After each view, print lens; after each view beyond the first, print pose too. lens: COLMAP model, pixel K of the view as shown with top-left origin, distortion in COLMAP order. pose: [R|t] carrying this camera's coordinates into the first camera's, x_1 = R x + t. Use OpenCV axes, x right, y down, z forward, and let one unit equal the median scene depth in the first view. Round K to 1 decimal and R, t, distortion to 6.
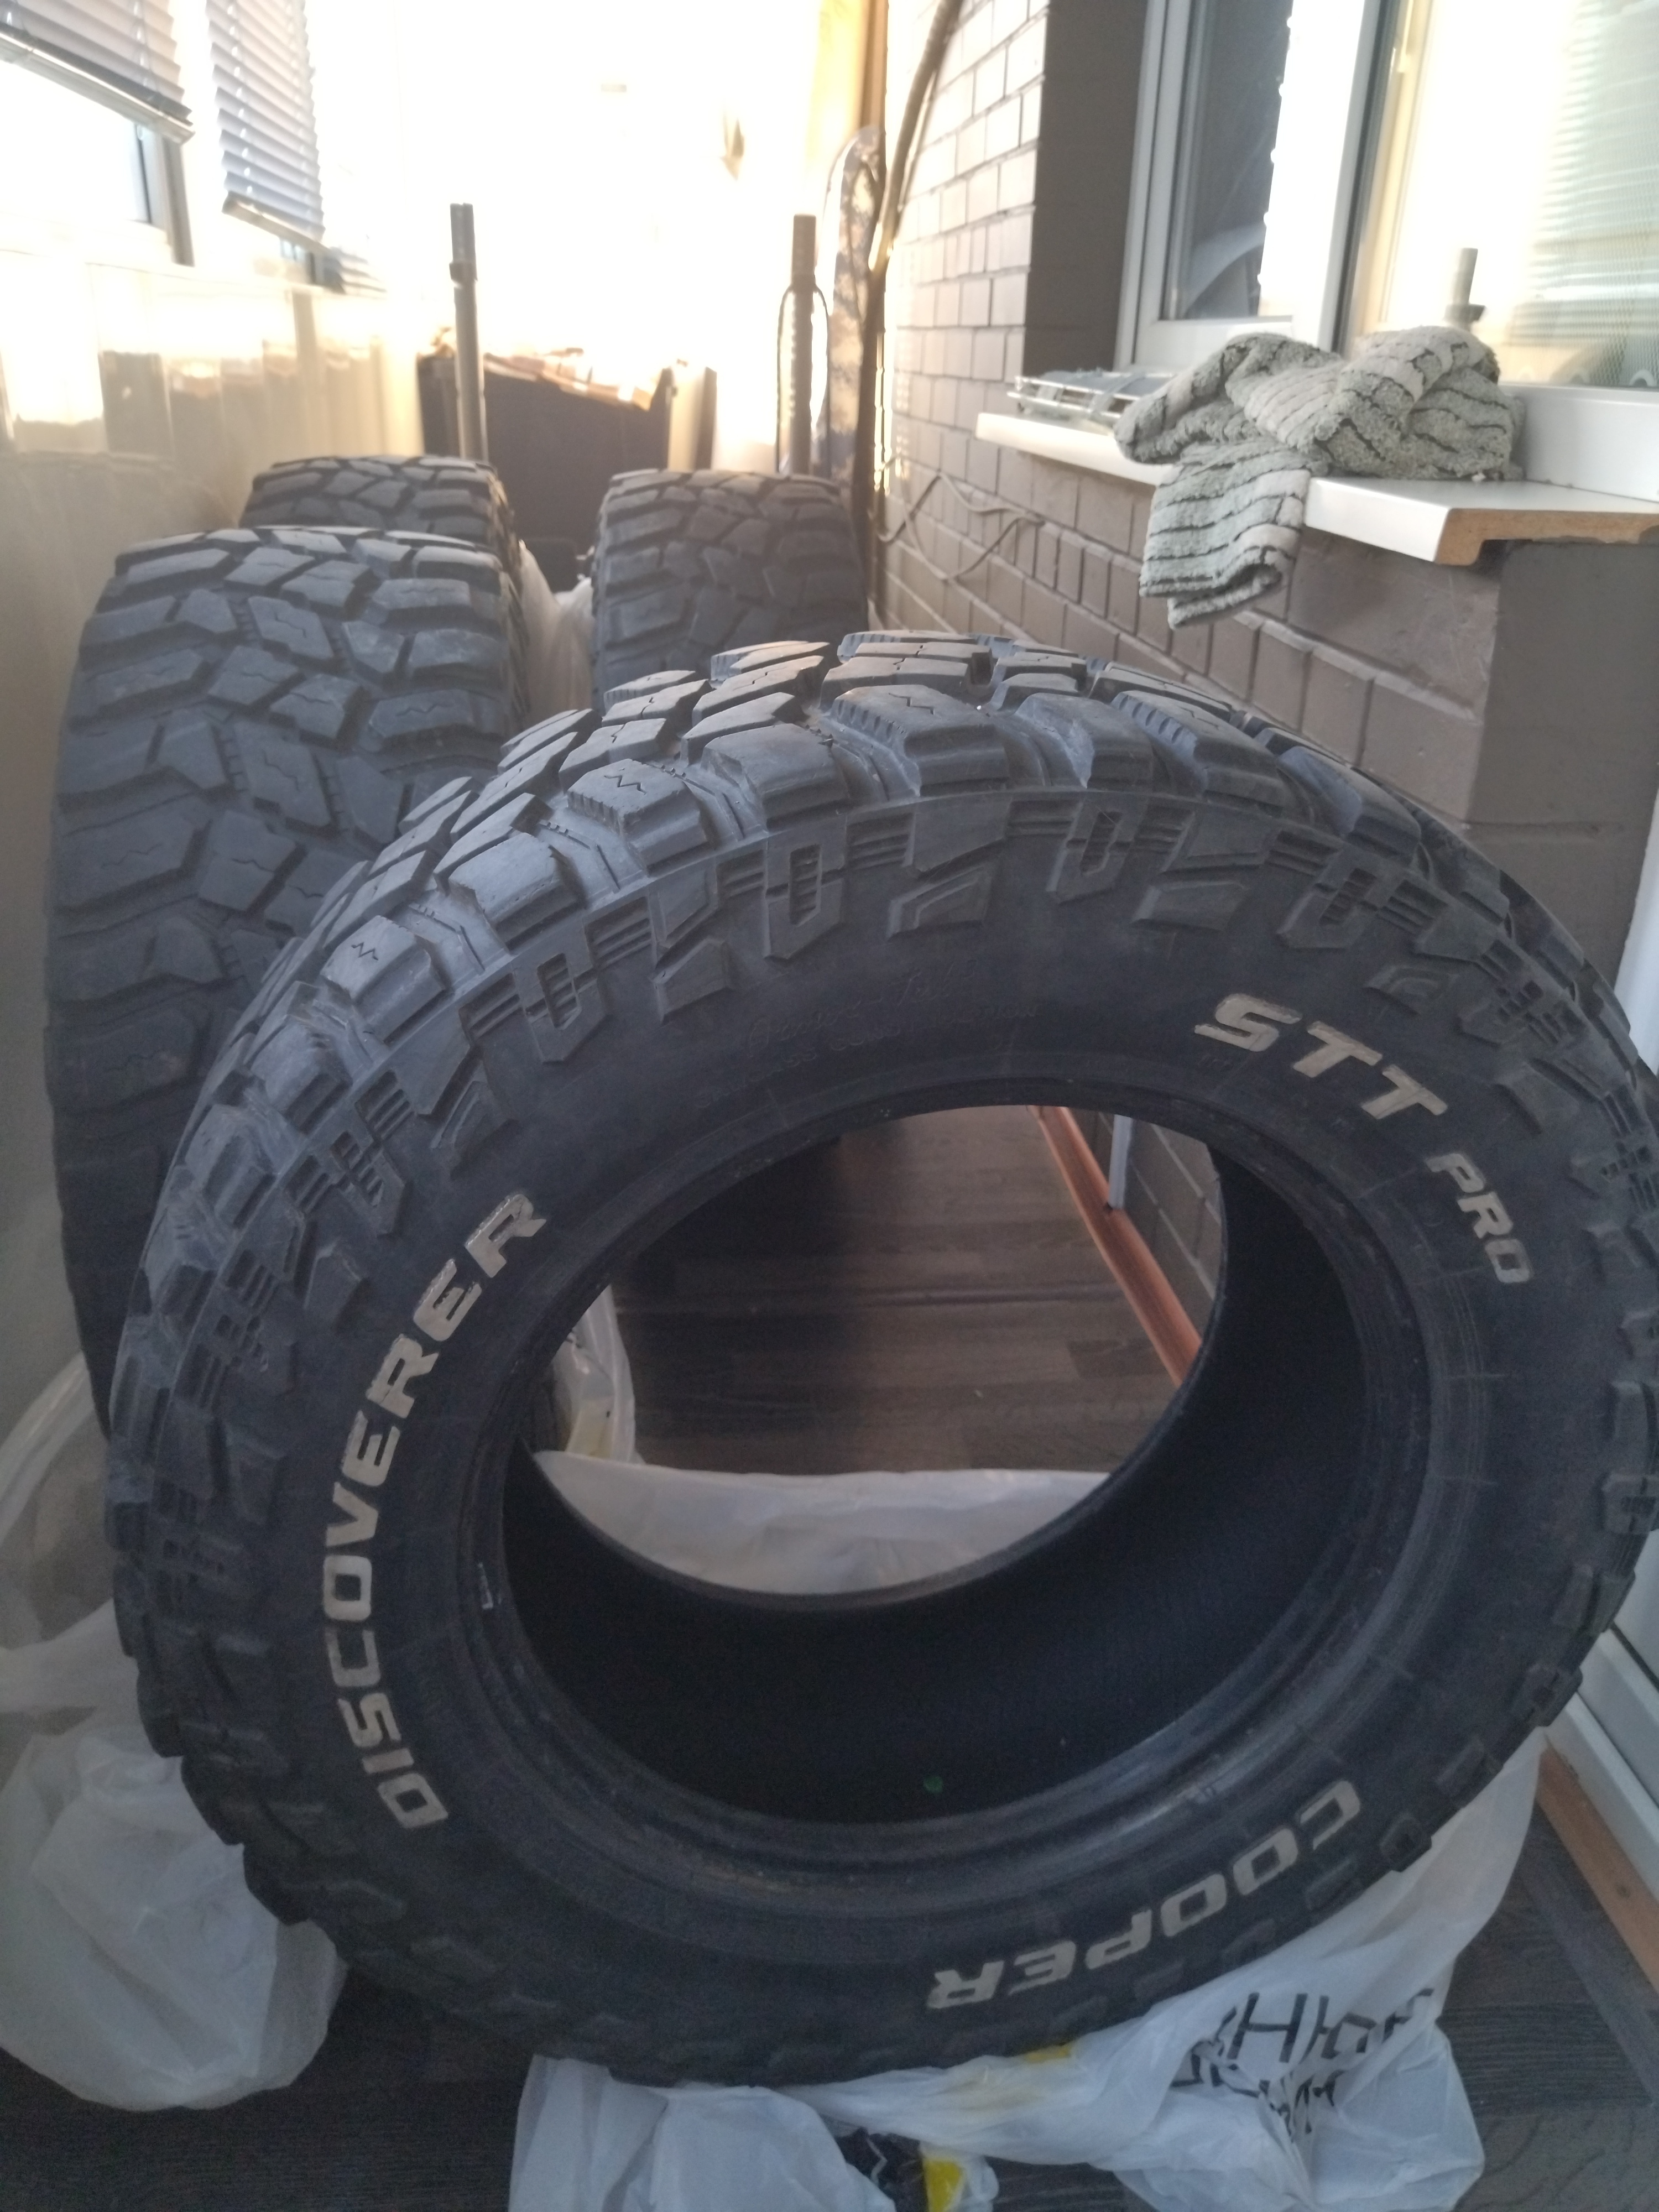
lens RADIAL K [[1686.3, 0, 821.6], [0, 1686.3, 1122.7], [0, 0, 1]] dist [0.082555, -0.159680]
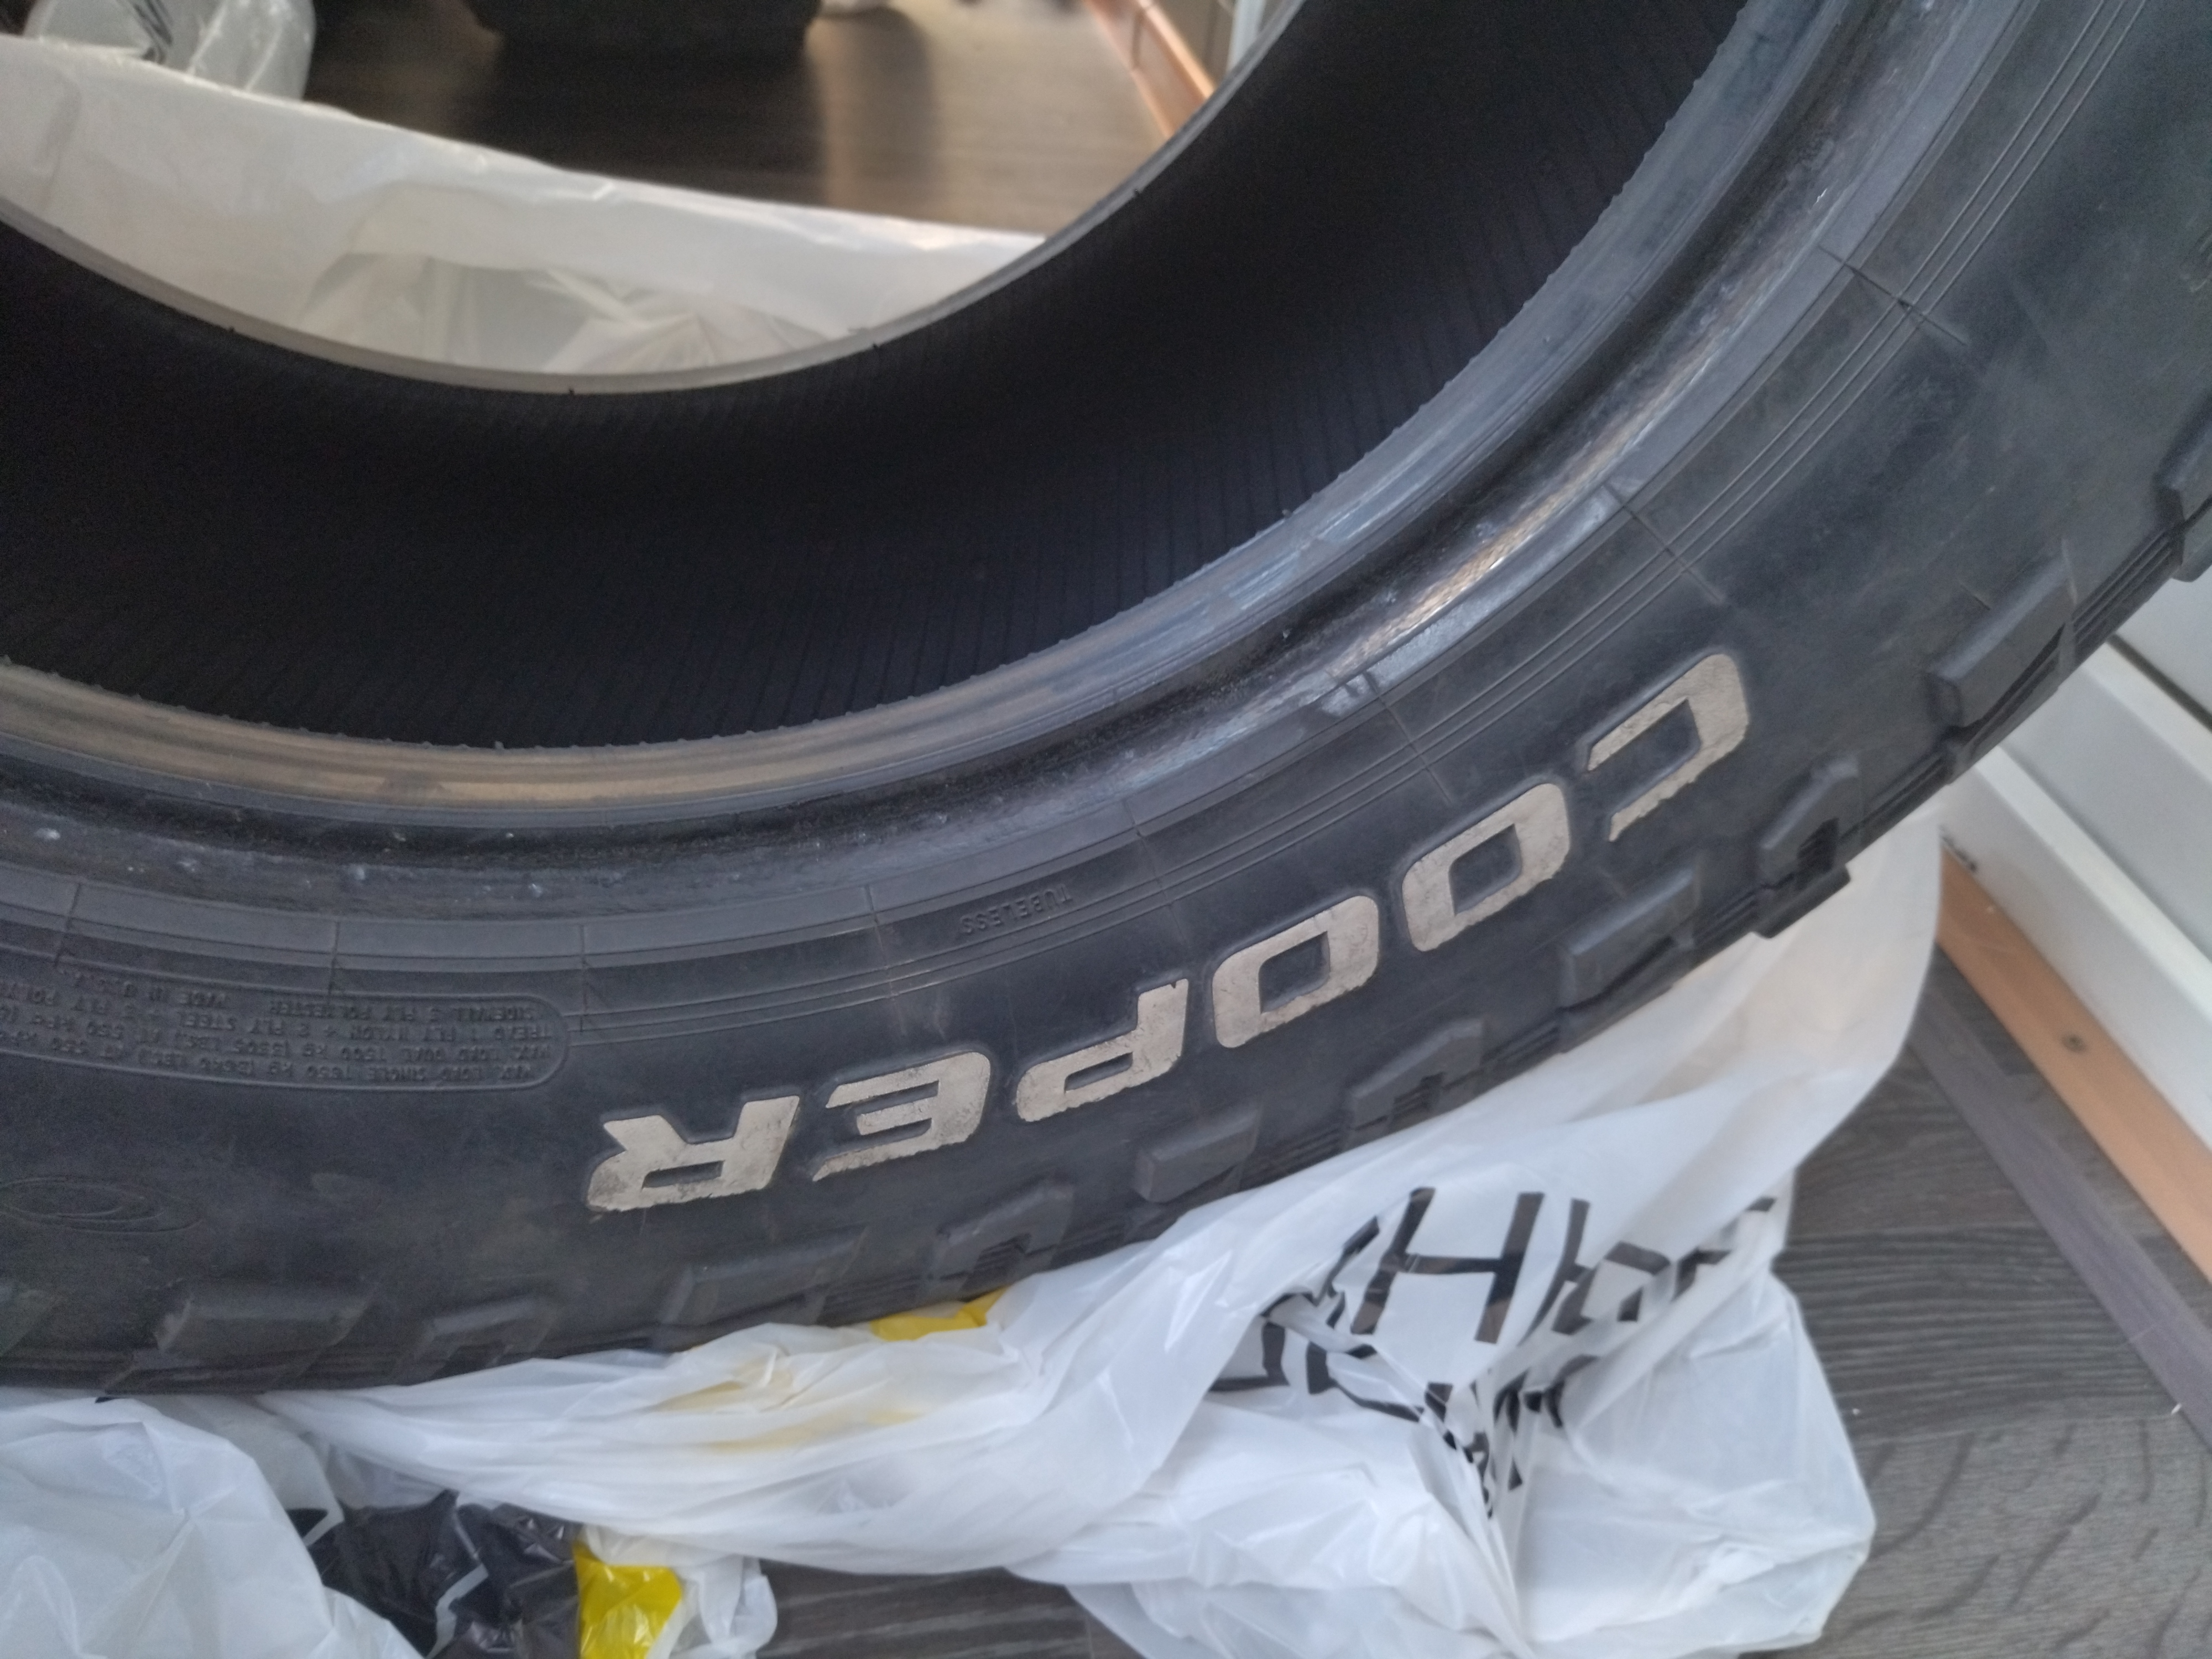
lens RADIAL K [[1686.3, 0, 1106.0], [0, 1686.3, 829.5], [0, 0, 1]] dist [0.082555, -0.159680]
pose [[0.994449, 0.029286, 0.101059, 0.140552], [-0.050863, 0.974606, 0.218073, 0.360103], [-0.092107, -0.222002, 0.970686, 0.661521]]
